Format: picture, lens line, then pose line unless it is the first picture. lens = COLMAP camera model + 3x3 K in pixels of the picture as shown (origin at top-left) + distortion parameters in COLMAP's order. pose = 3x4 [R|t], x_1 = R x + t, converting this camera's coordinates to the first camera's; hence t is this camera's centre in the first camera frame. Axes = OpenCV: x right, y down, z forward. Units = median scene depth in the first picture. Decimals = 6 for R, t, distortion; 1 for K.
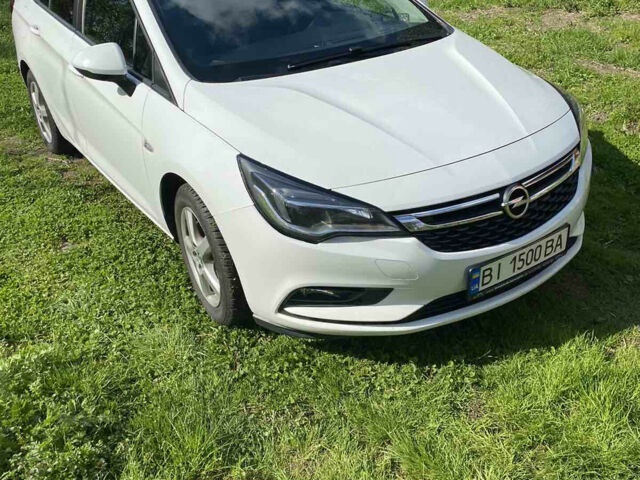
lens RADIAL K [[647.6, 0, 321.0], [0, 647.6, 247.9], [0, 0, 1]] dist [0.016805, 0.000000]
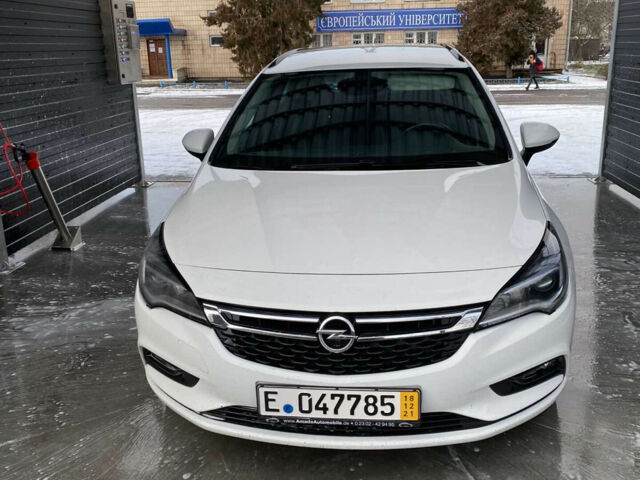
lens RADIAL K [[647.6, 0, 326.7], [0, 647.6, 223.2], [0, 0, 1]] dist [0.016805, 0.000000]
pose [[0.770852, 0.202957, -0.603818, 0.792453], [-0.327268, 0.939406, -0.102043, -0.117741], [0.546520, 0.276270, 0.790564, 0.241442]]
